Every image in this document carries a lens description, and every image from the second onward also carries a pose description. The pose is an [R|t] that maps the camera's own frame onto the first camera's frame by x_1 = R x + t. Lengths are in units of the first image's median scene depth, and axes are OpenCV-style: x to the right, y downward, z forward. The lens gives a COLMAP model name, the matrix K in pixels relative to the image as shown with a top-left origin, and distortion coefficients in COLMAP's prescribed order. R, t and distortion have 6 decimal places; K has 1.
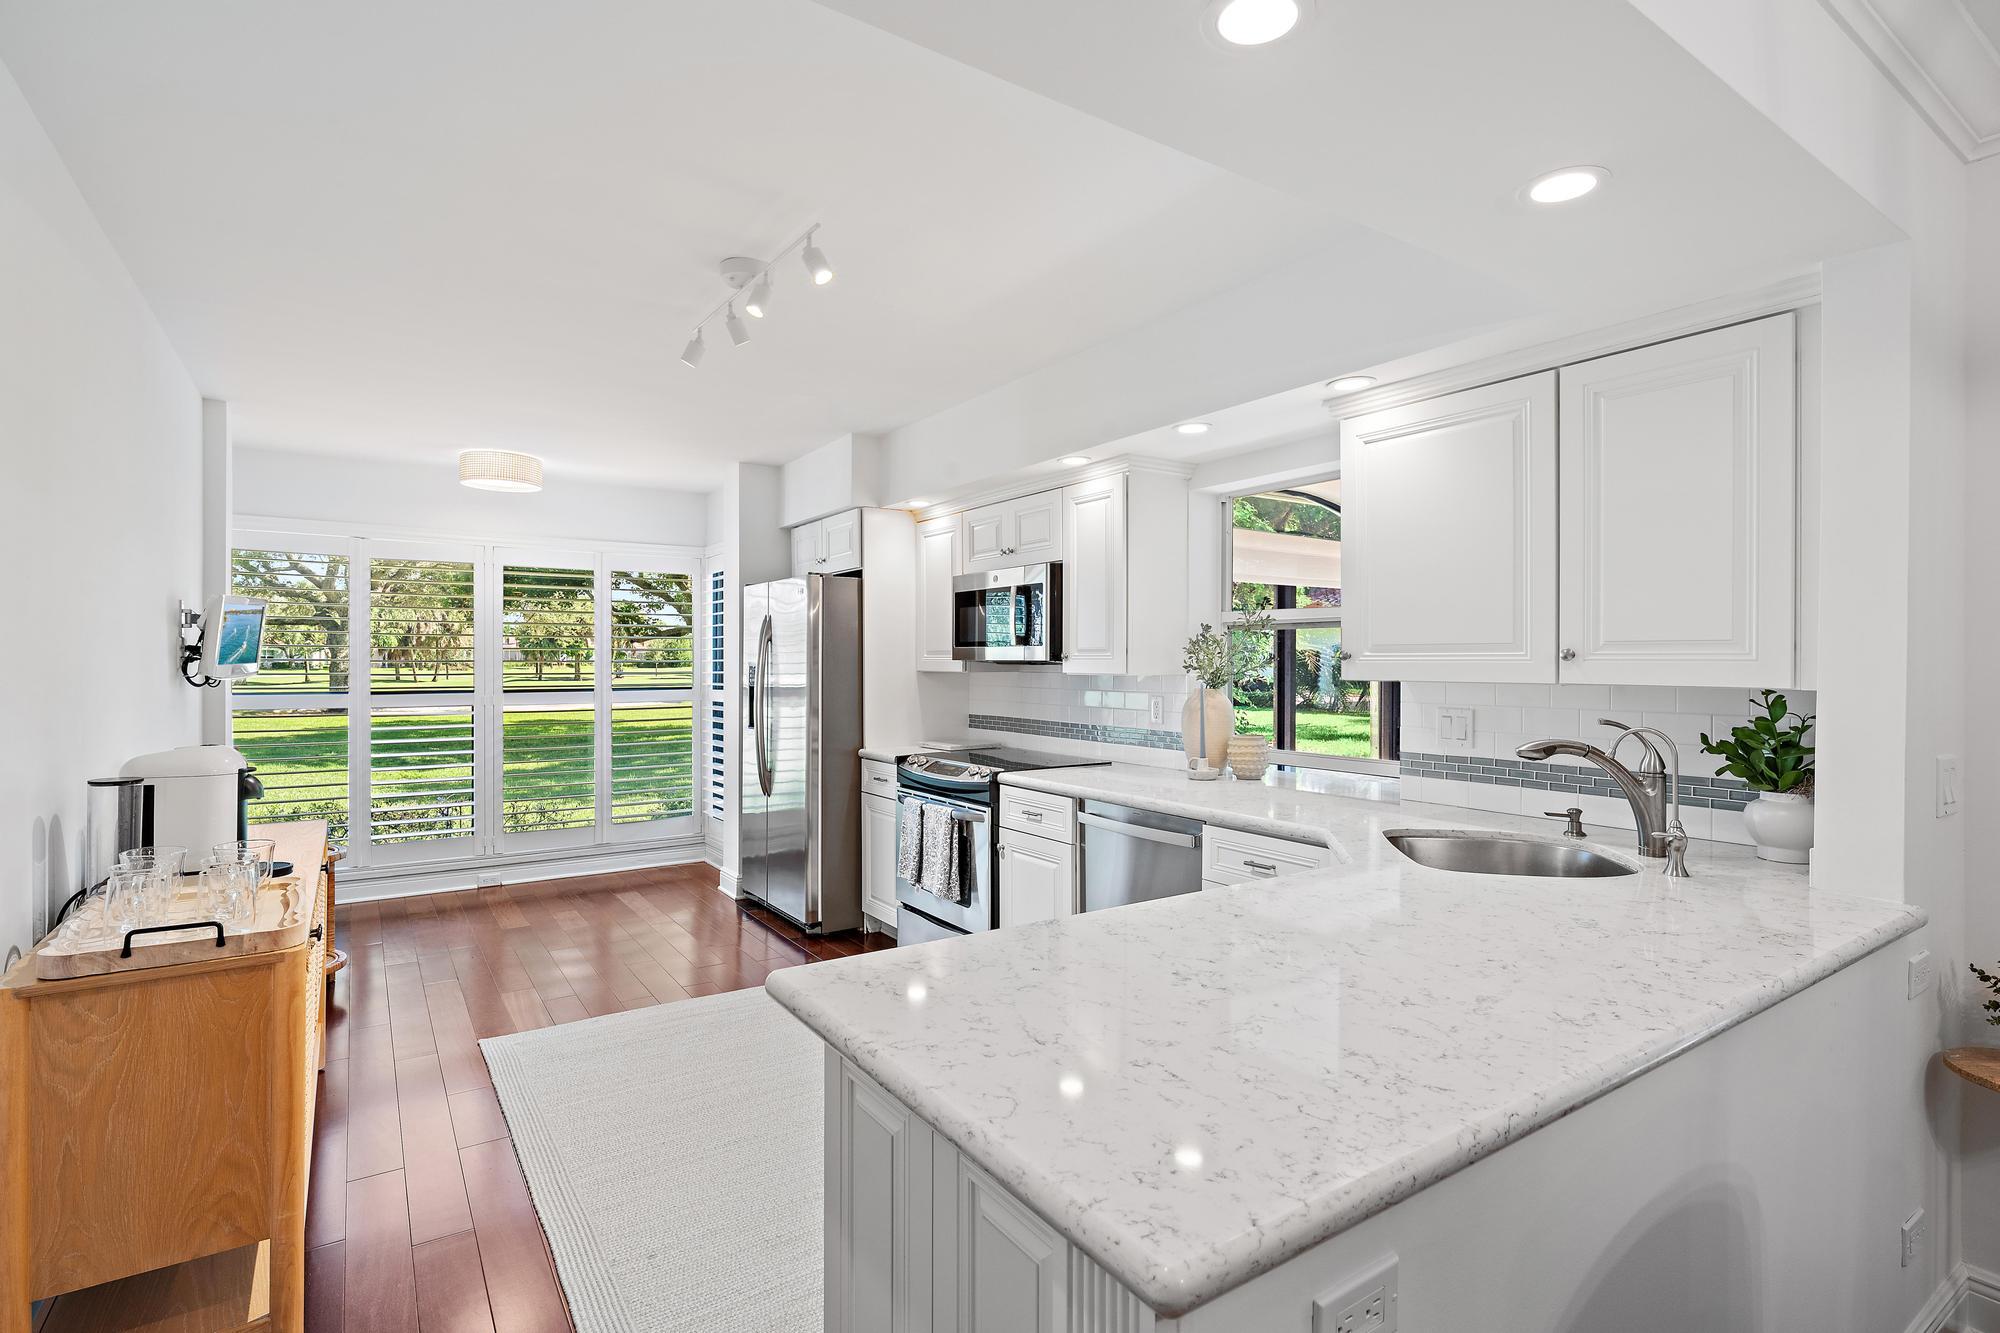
lens RADIAL K [[950.5, 0, 992.4], [0, 950.5, 663.1], [0, 0, 1]] dist [0.000221, -0.000645]
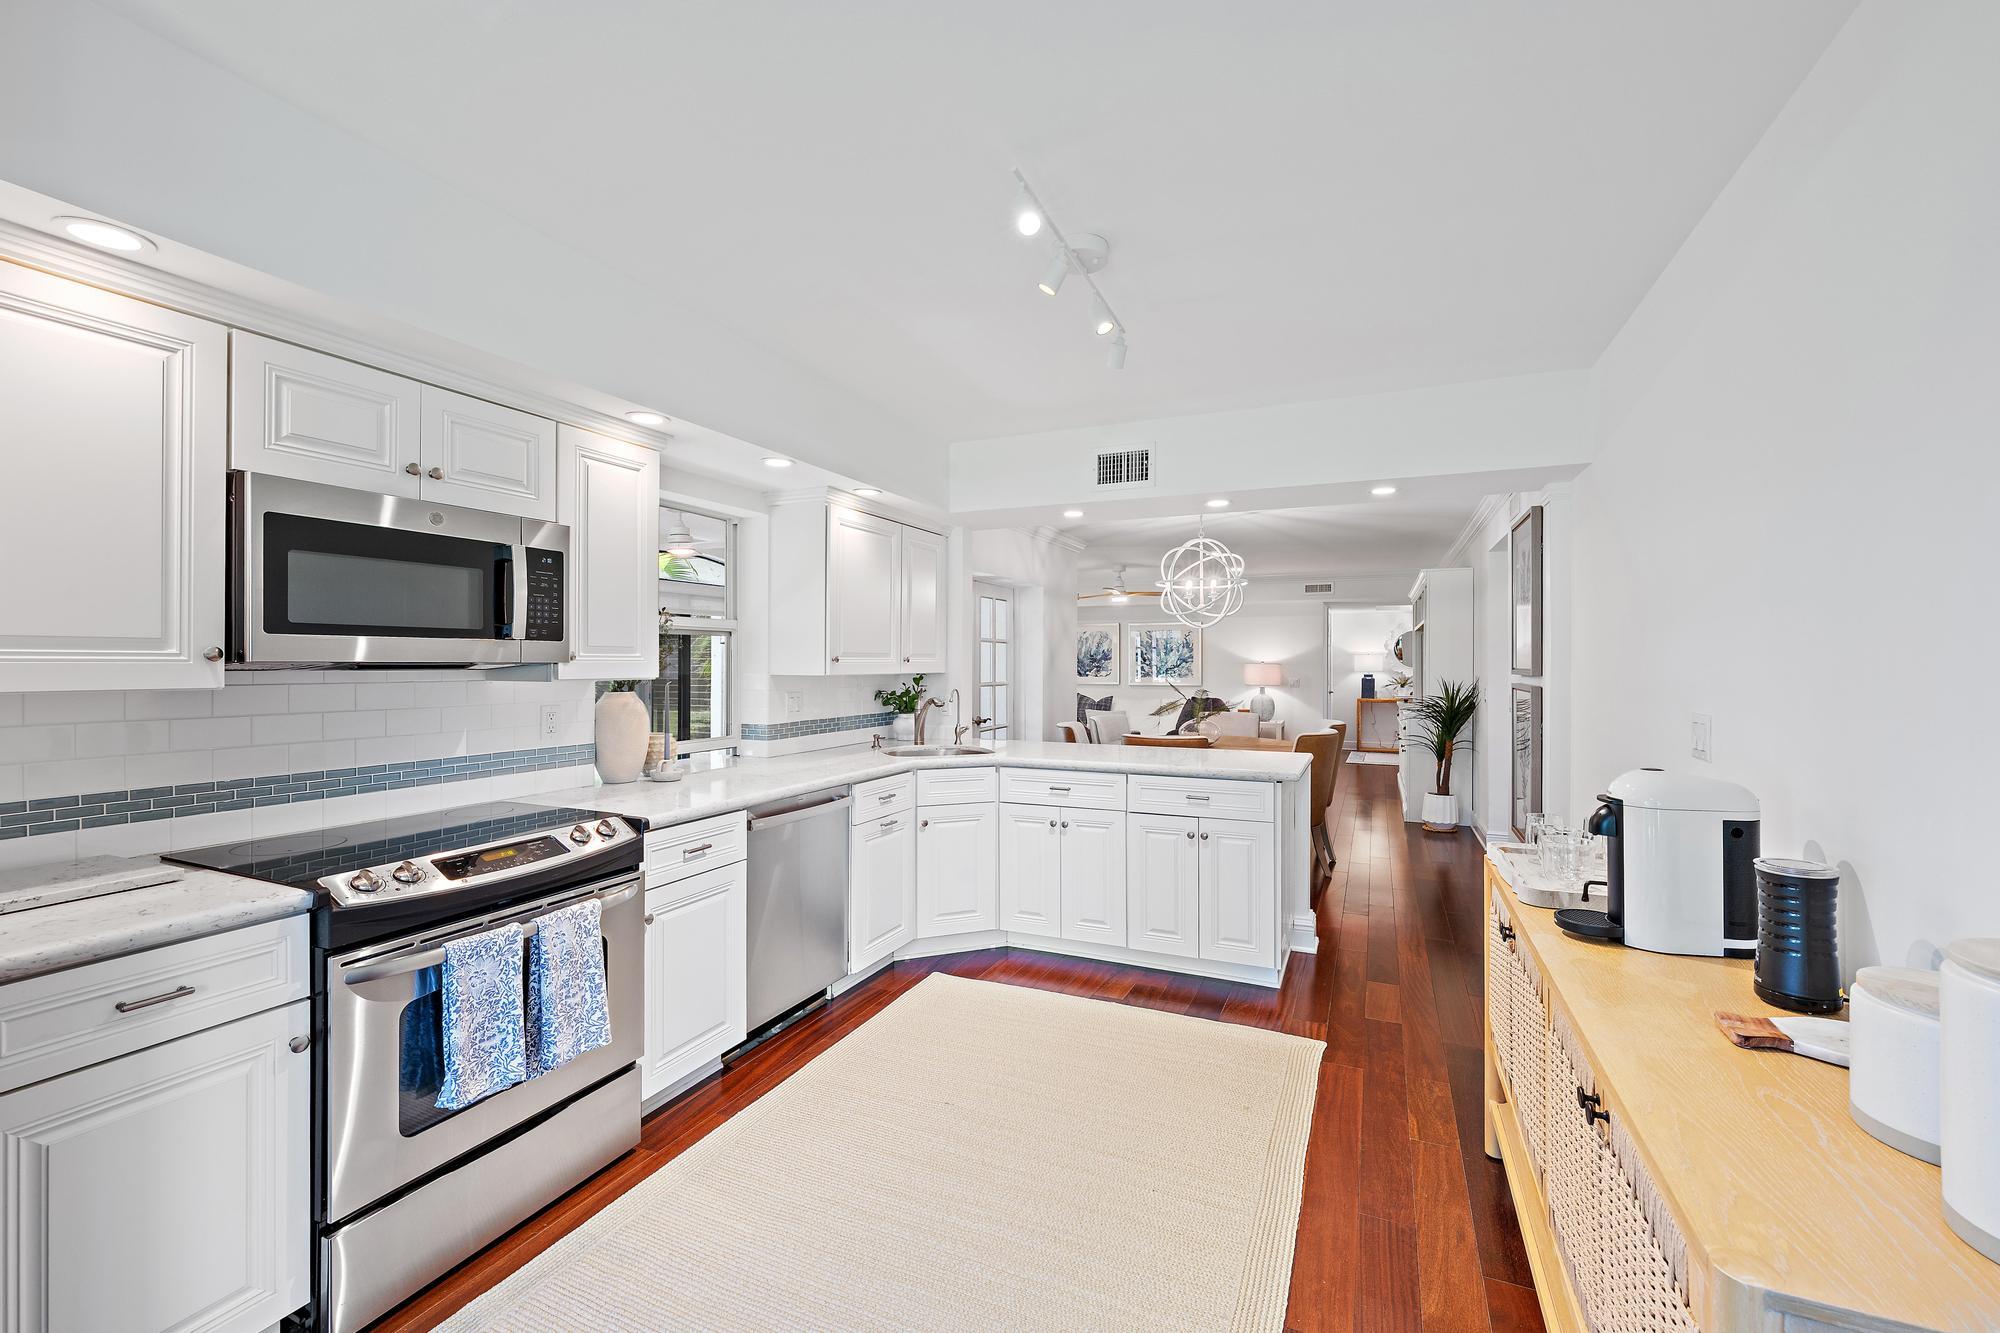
lens RADIAL K [[841.9, 0, 998.7], [0, 841.9, 660.5], [0, 0, 1]] dist [0.000466, -0.000499]
pose [[-0.533979, -0.000118, 0.845498, -0.527167], [-0.001080, 0.999999, -0.000542, -0.003016], [-0.845497, -0.001202, -0.533979, 0.867503]]
